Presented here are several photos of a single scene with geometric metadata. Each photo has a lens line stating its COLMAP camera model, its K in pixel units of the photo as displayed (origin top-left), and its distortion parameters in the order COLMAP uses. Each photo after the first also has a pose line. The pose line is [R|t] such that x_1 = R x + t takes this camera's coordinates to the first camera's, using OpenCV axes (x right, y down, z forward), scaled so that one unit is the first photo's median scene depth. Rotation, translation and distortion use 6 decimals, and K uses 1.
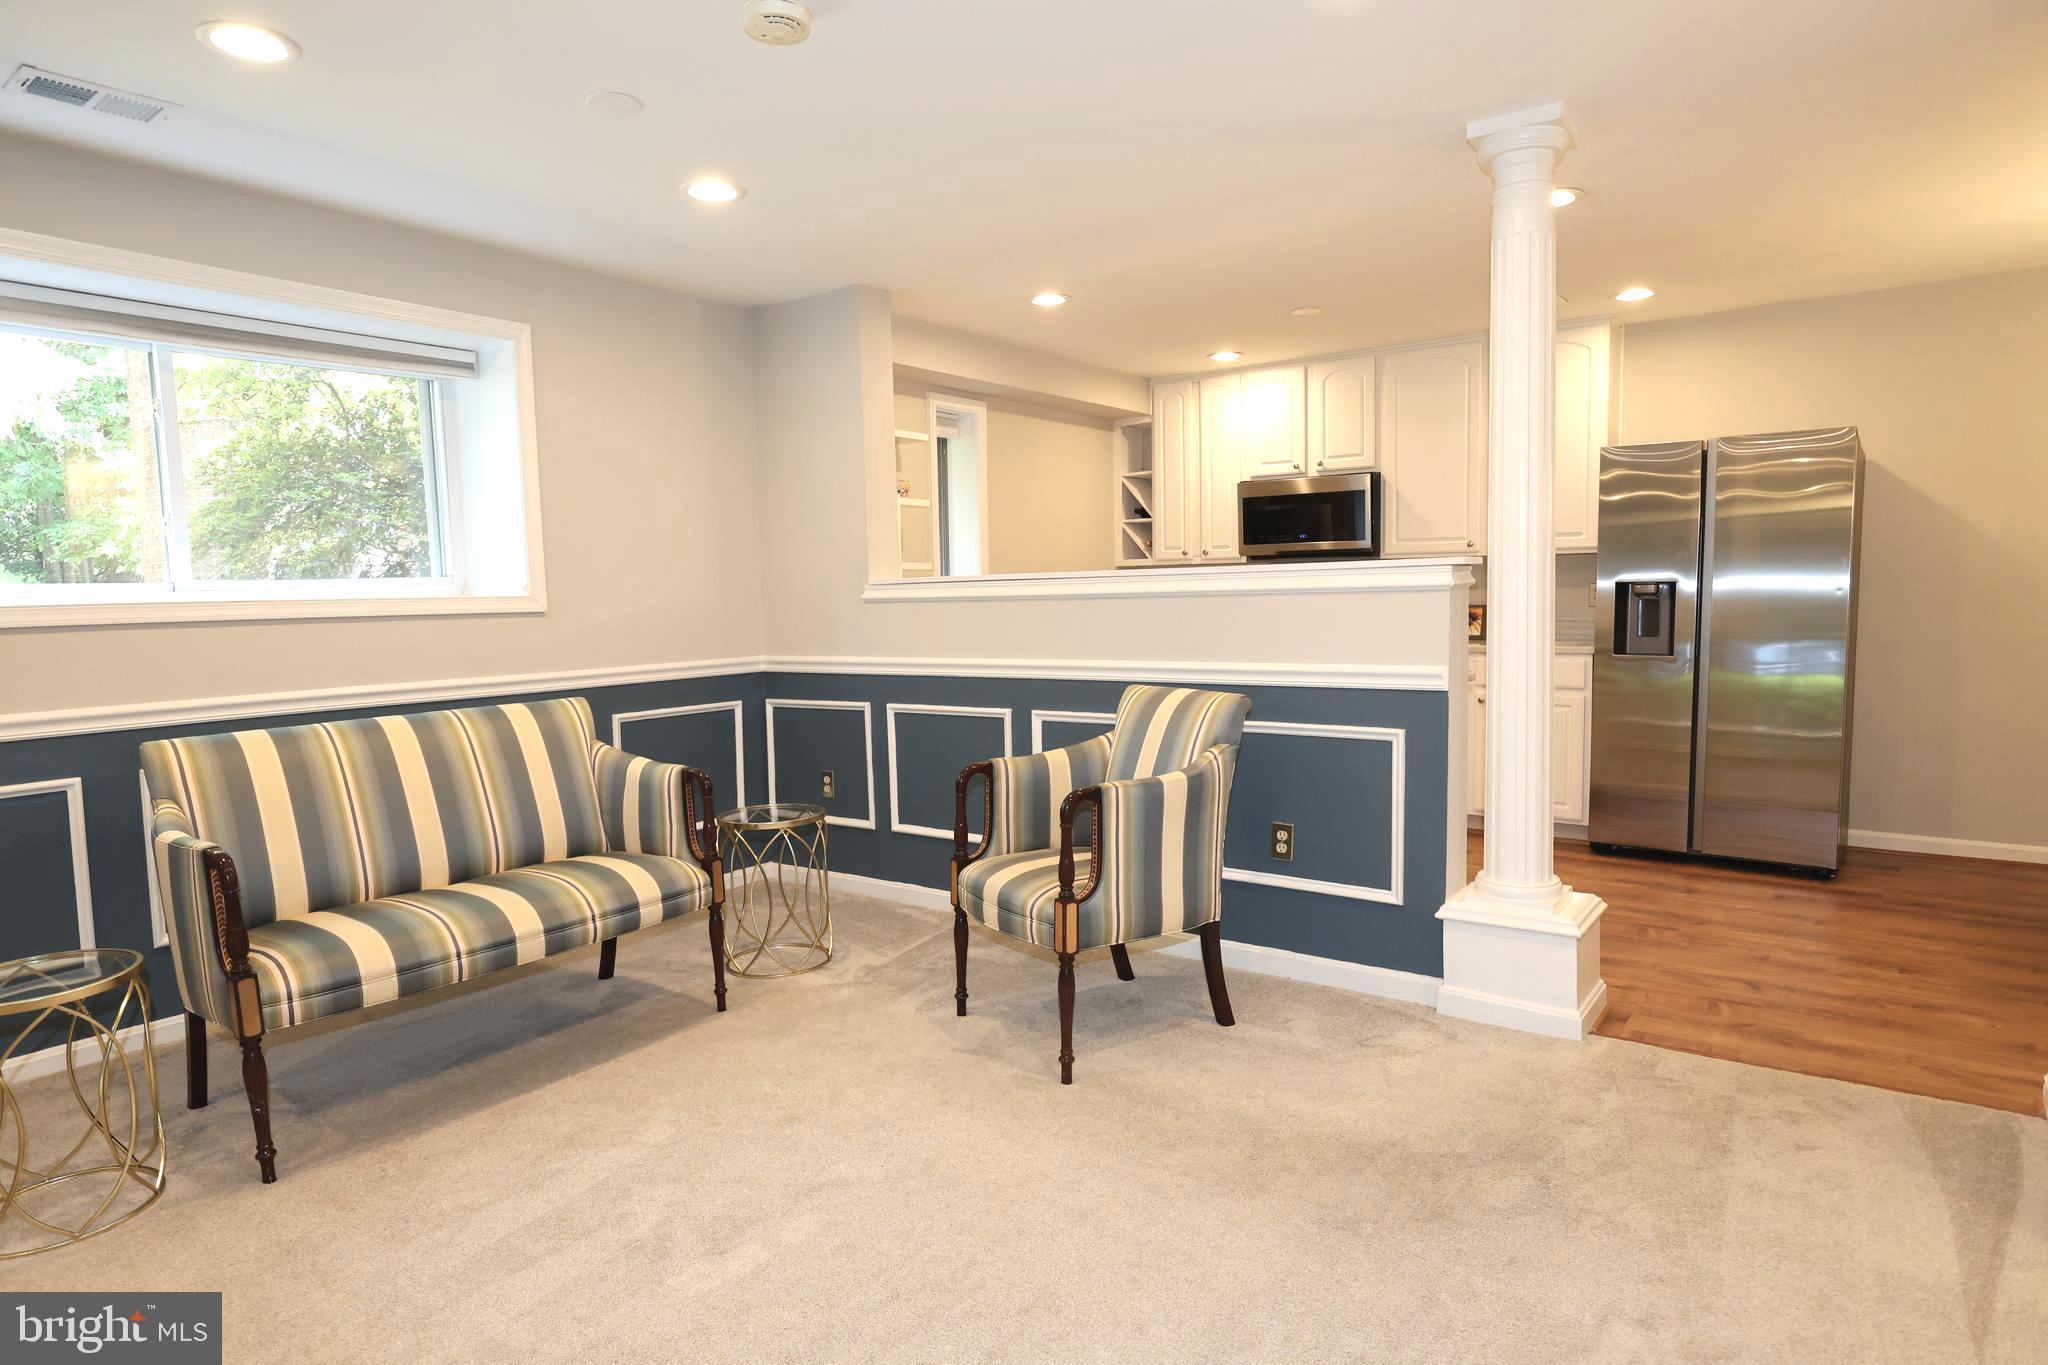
lens RADIAL K [[1120.4, 0, 1032.8], [0, 1120.4, 681.9], [0, 0, 1]] dist [-0.013882, 0.001121]
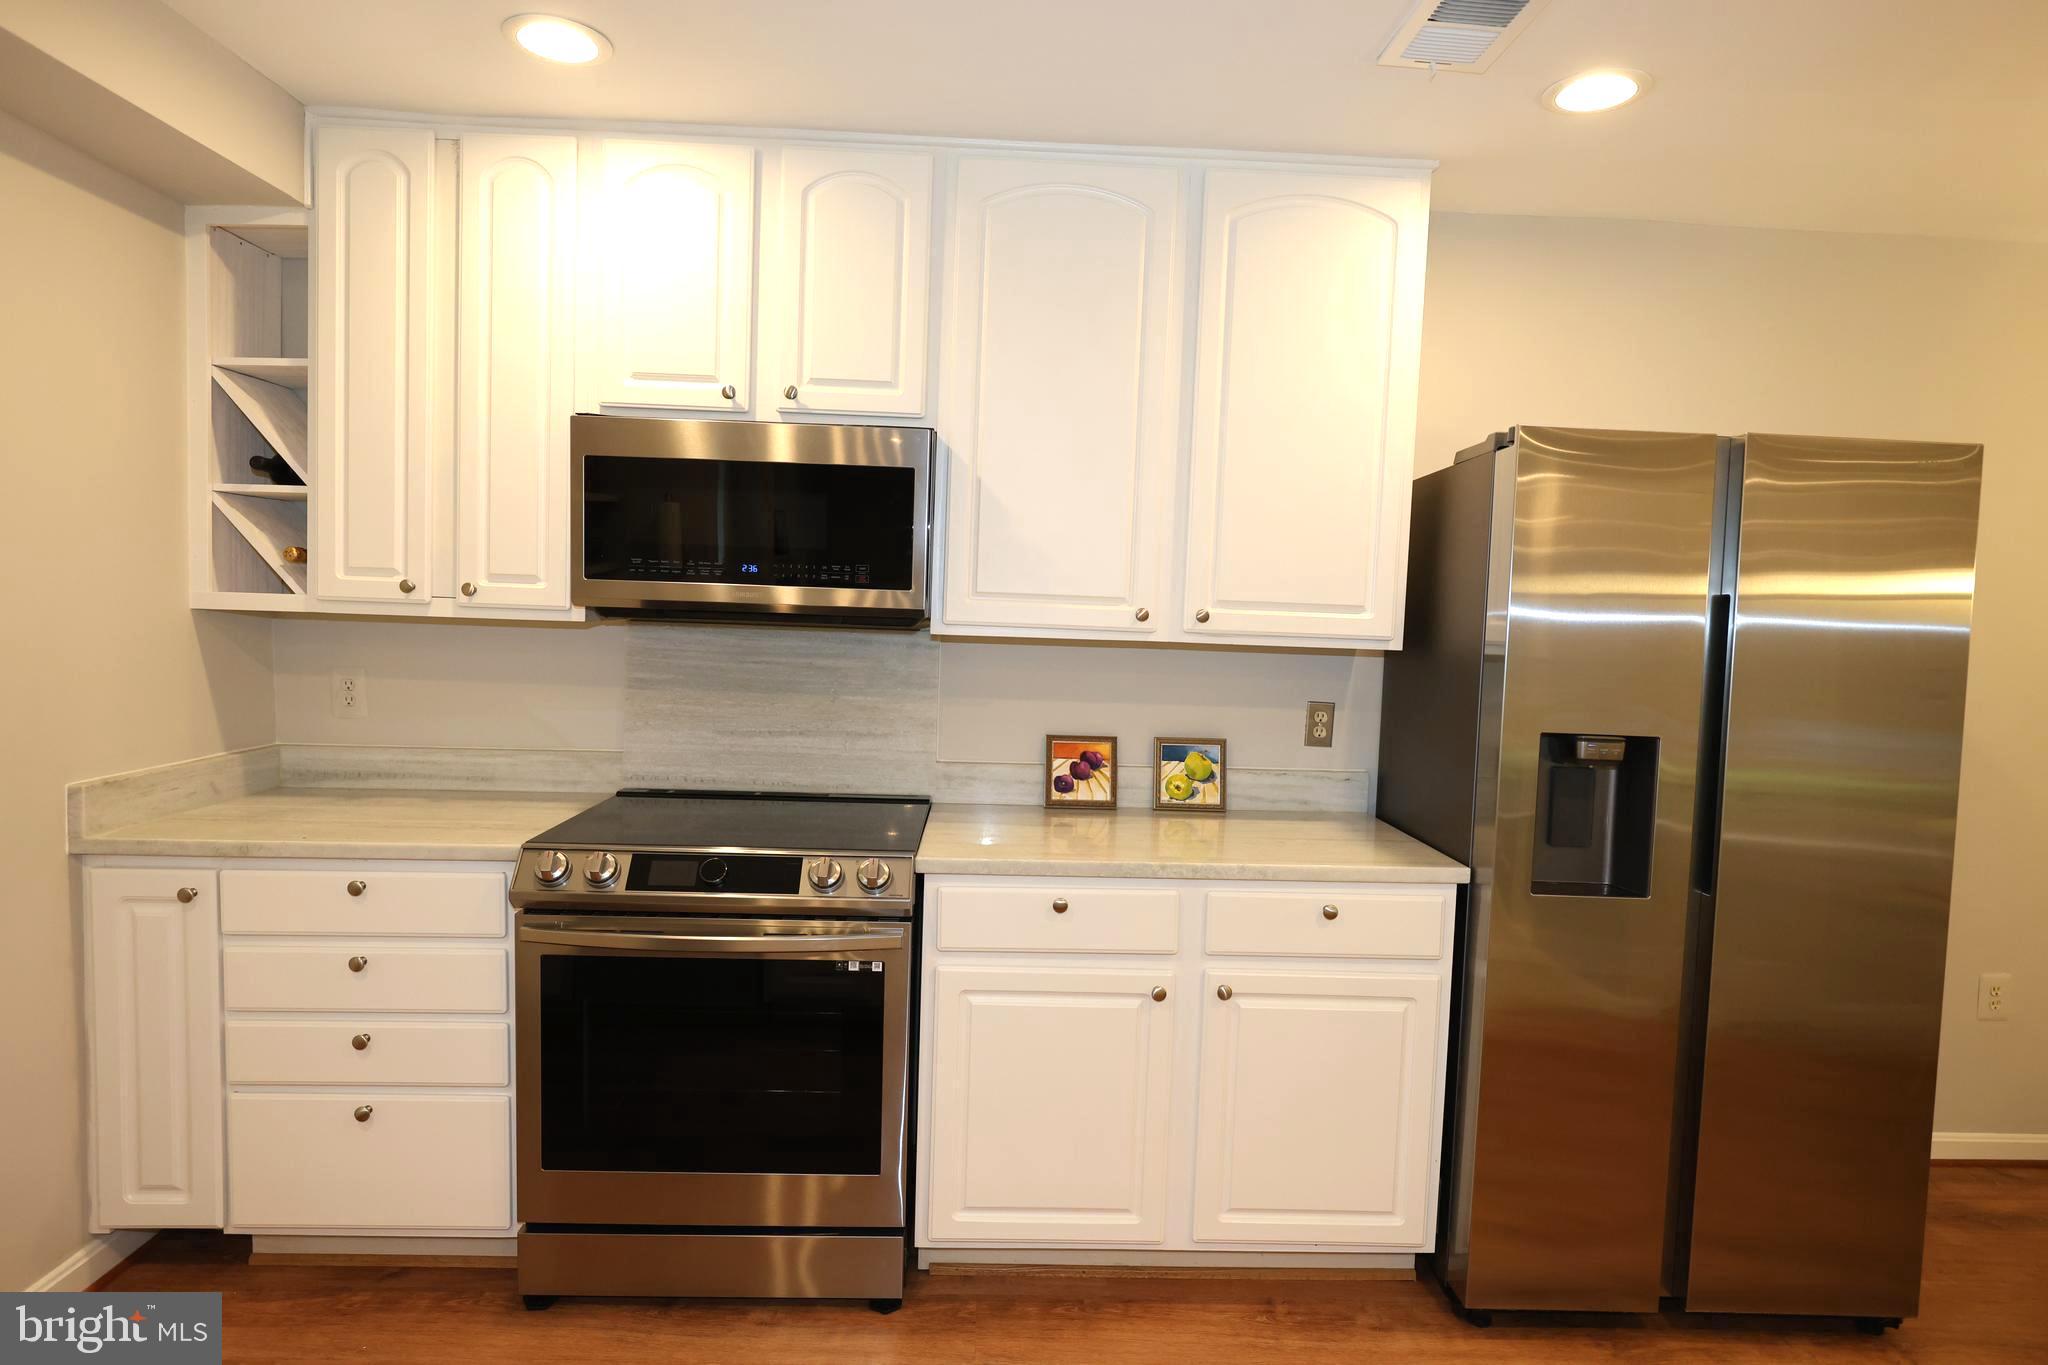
lens RADIAL K [[1120.4, 0, 1030.6], [0, 1120.4, 679.1], [0, 0, 1]] dist [-0.013882, 0.001121]
pose [[0.779391, 0.005403, 0.626515, 0.097214], [0.004216, 0.999895, -0.013868, -0.118022], [-0.626524, 0.013450, 0.779286, 0.872967]]
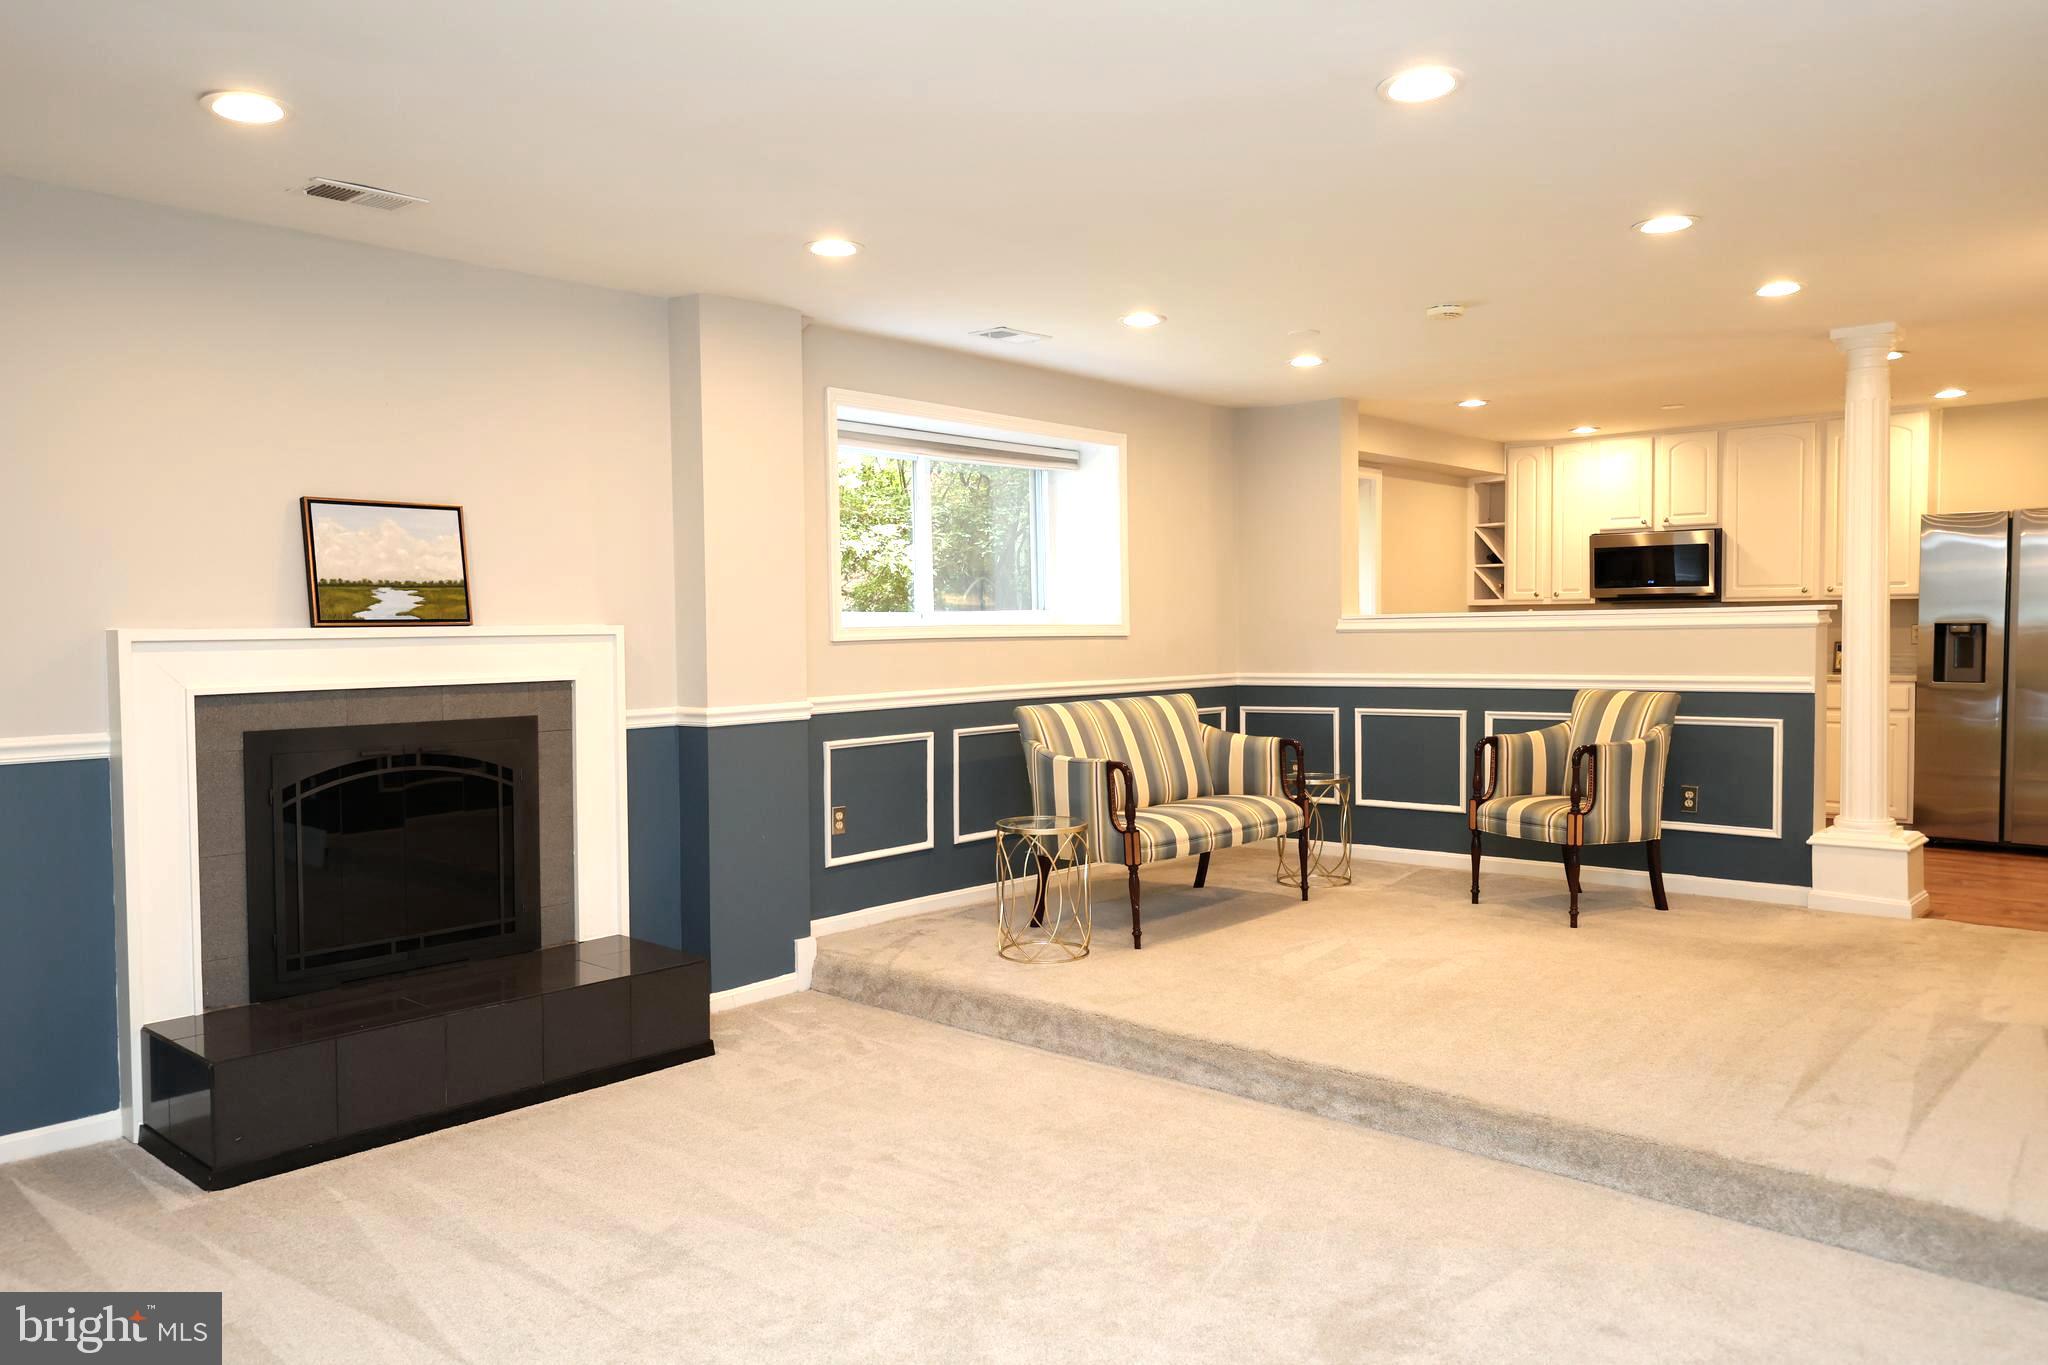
lens RADIAL K [[1393.8, 0, 1042.0], [0, 1393.8, 679.1], [0, 0, 1]] dist [0.004635, 0.006089]
pose [[0.995645, 0.014775, -0.092042, -0.356977], [-0.018840, 0.998878, -0.043456, 0.065235], [0.091297, 0.045001, 0.994806, -0.702547]]
